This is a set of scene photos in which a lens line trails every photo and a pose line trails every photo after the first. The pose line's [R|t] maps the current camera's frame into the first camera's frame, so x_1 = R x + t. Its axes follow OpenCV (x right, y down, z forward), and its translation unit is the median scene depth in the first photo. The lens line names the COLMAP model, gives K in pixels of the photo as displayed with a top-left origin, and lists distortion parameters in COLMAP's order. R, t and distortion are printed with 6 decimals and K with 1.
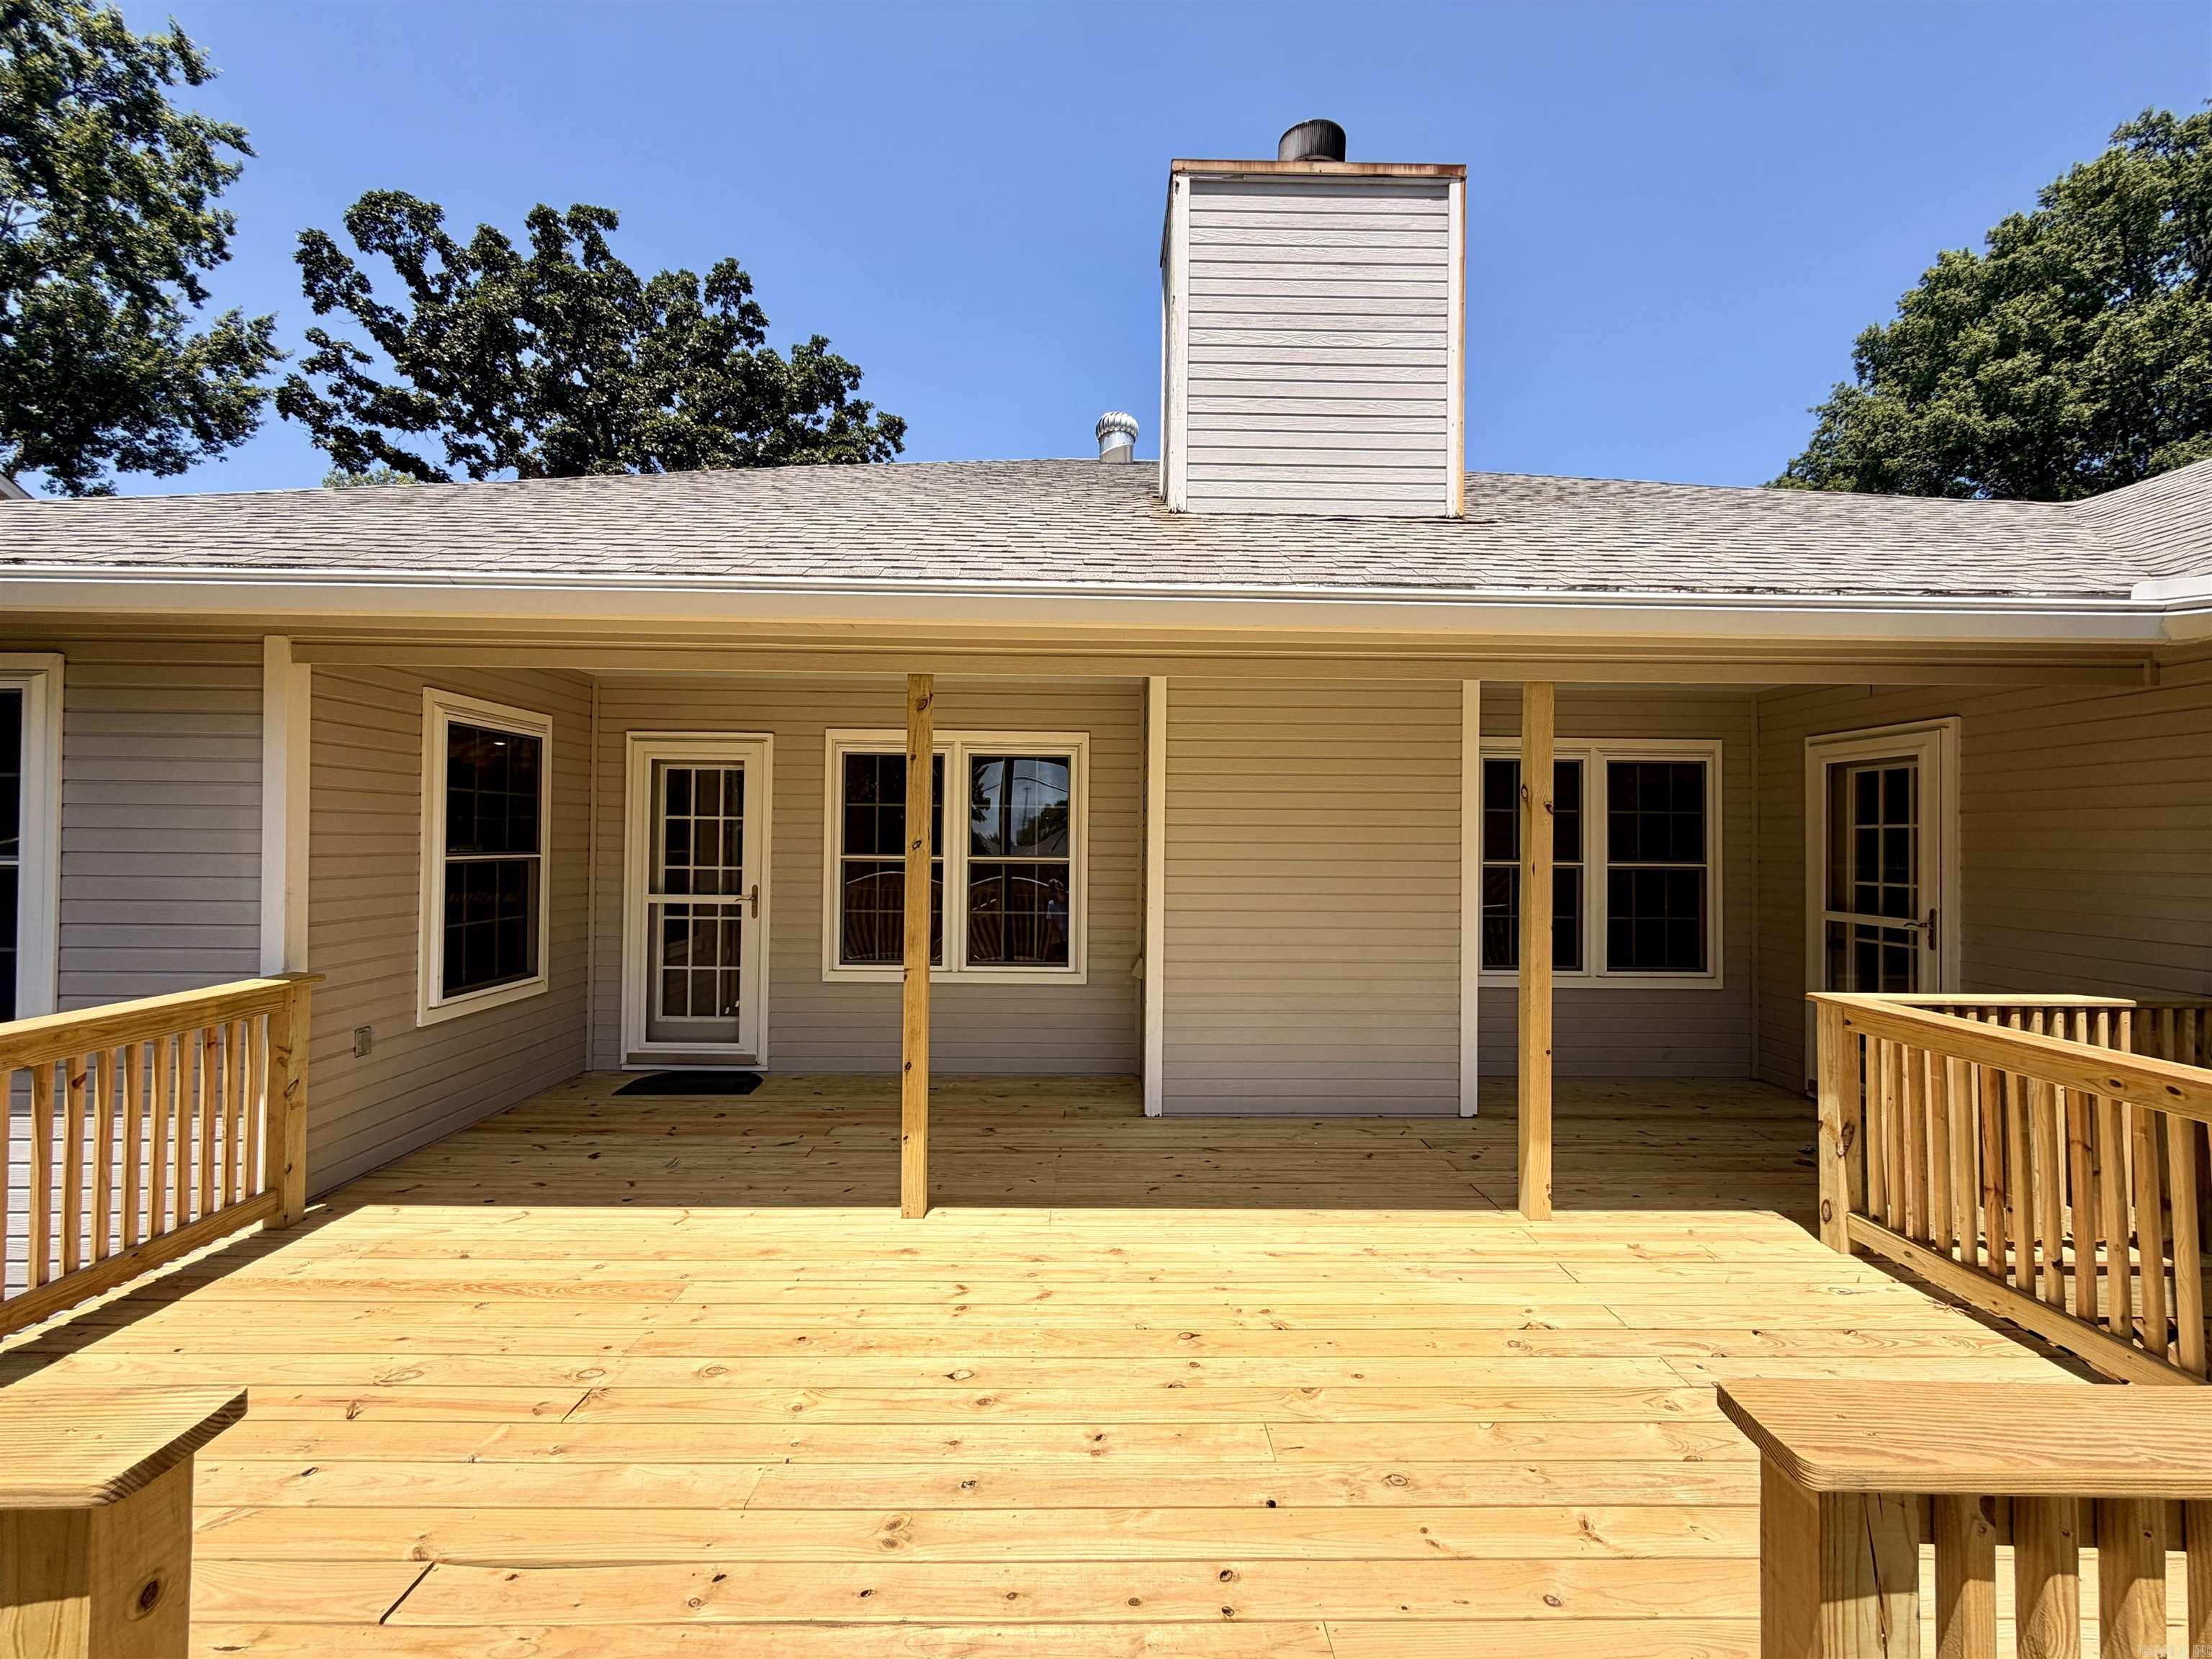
lens RADIAL K [[884.5, 0, 1102.0], [0, 884.5, 830.1], [0, 0, 1]] dist [0.000931, 0.000137]
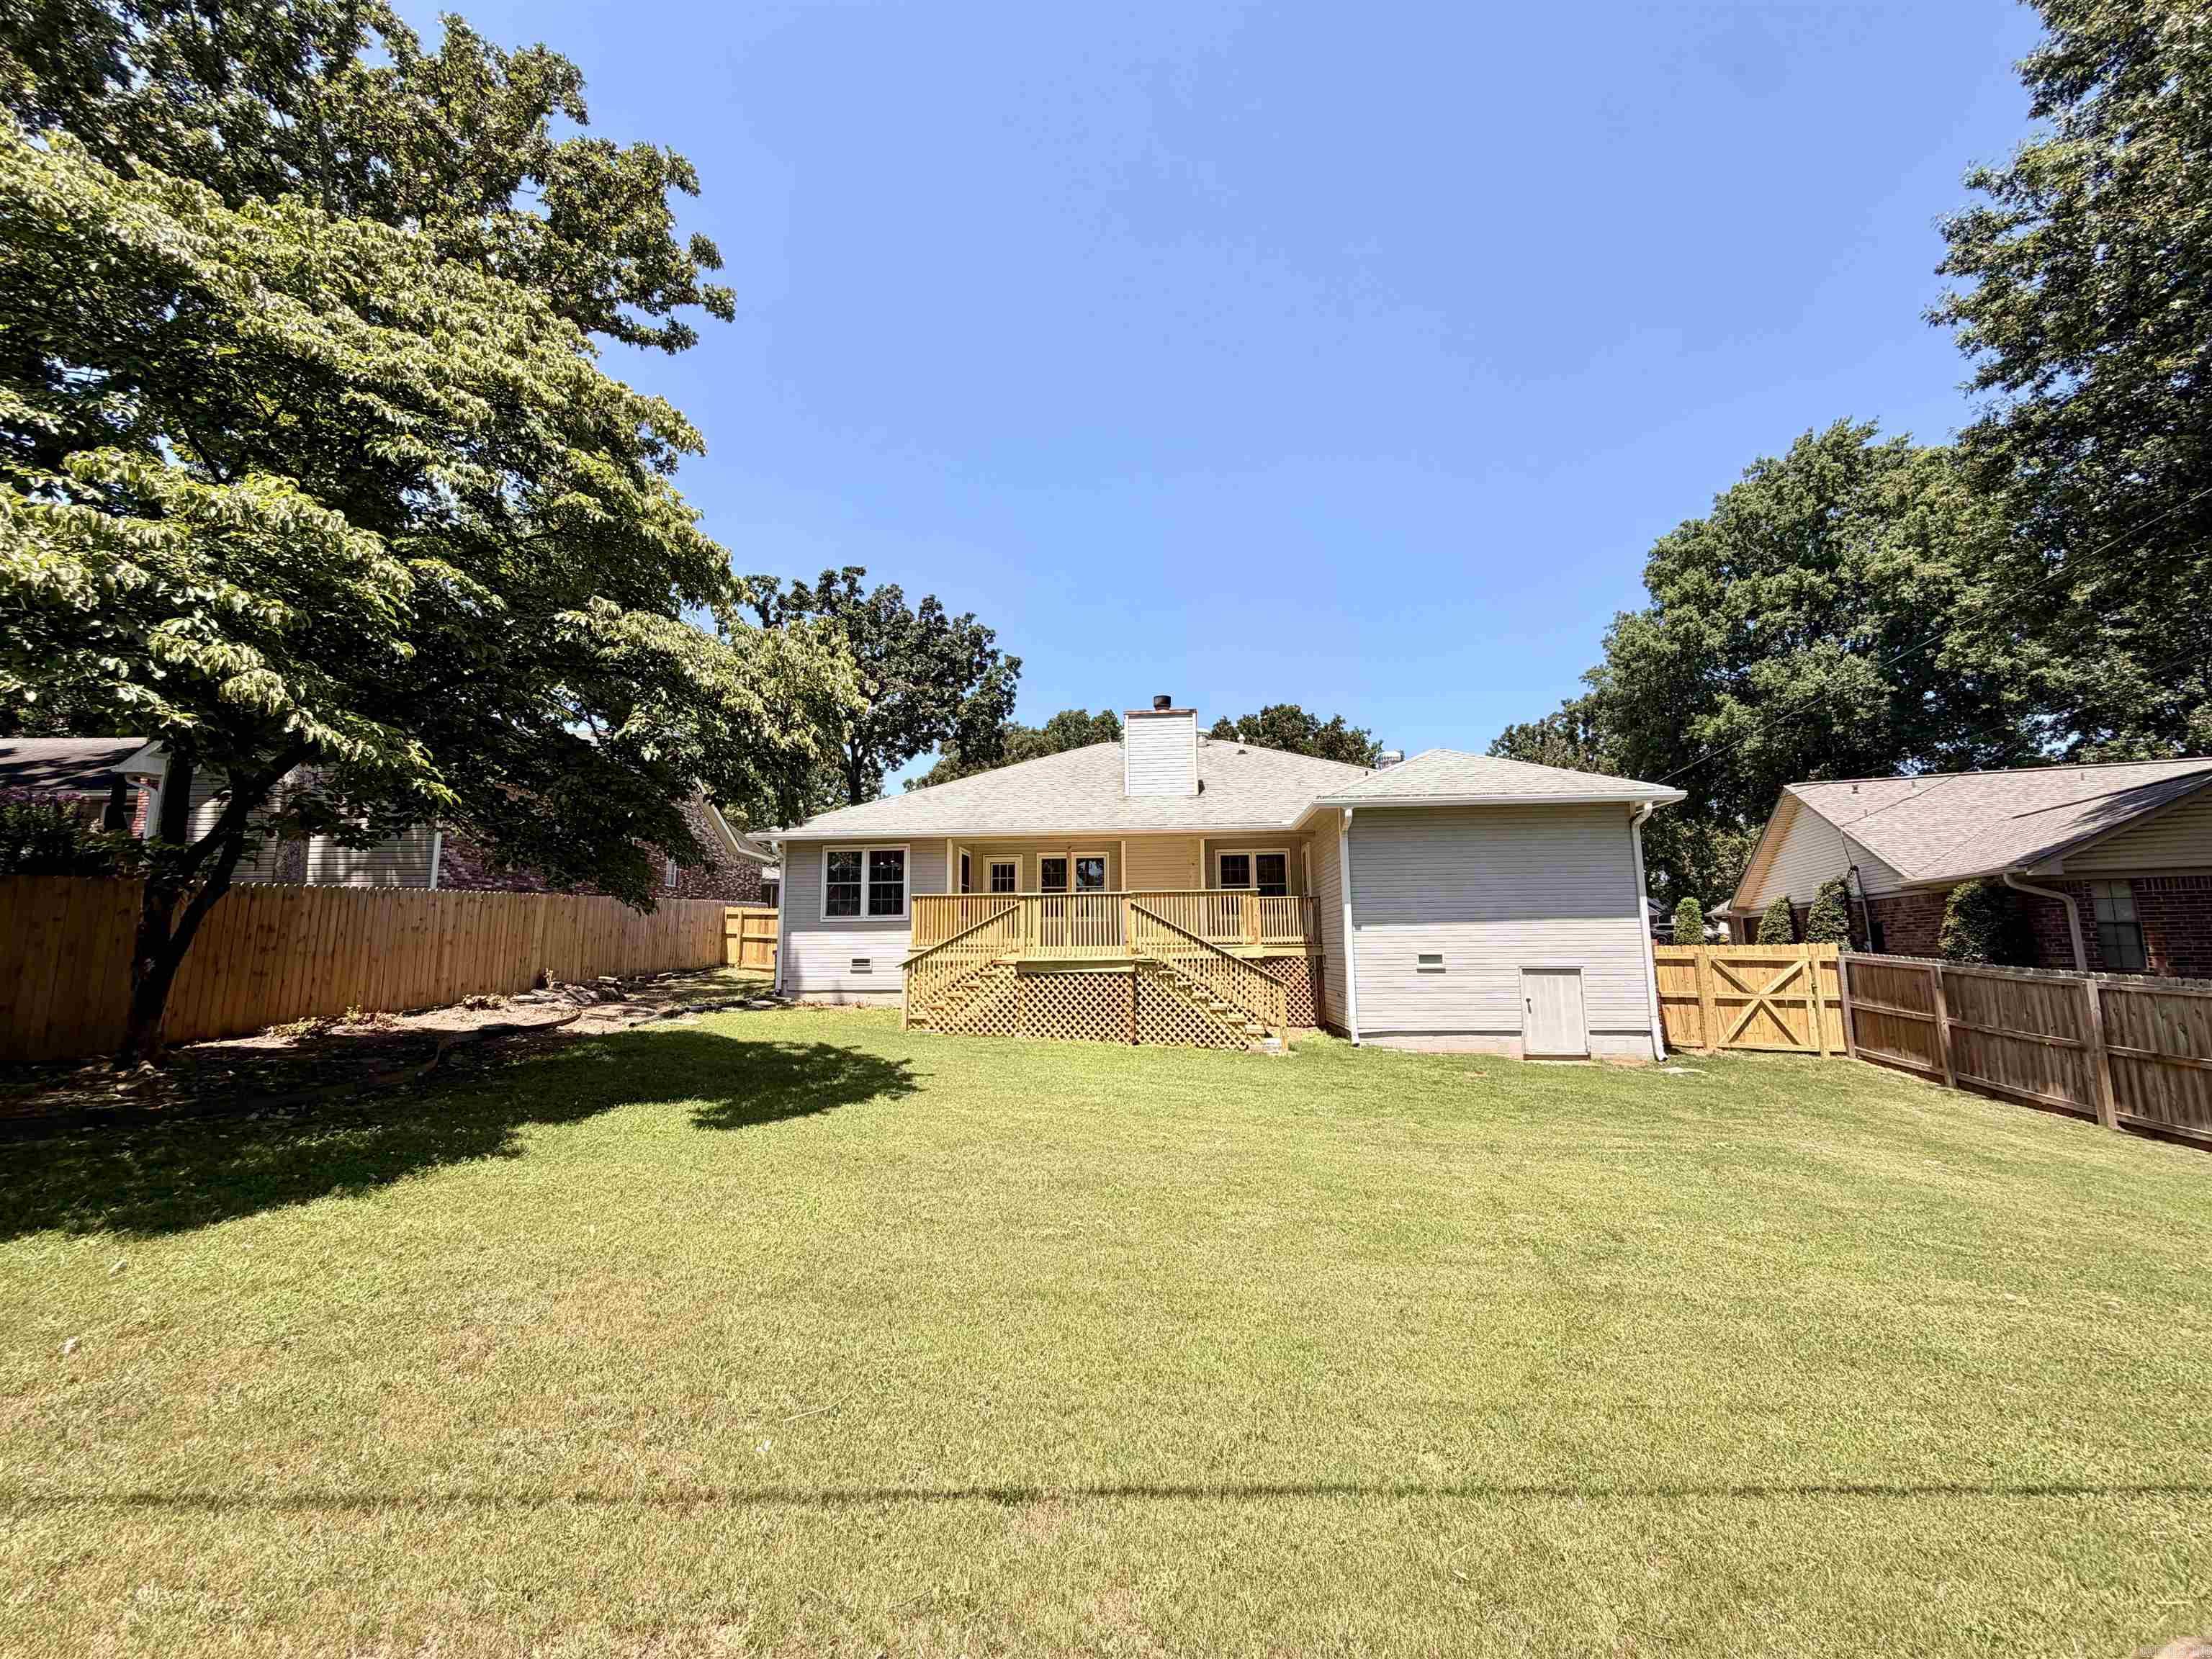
lens RADIAL K [[884.5, 0, 1102.0], [0, 884.5, 830.1], [0, 0, 1]] dist [0.000931, 0.000137]
pose [[0.995344, -0.032341, -0.090794, 0.076311], [0.020536, 0.991553, -0.128070, 0.071164], [0.094169, 0.125609, 0.987600, -0.689792]]
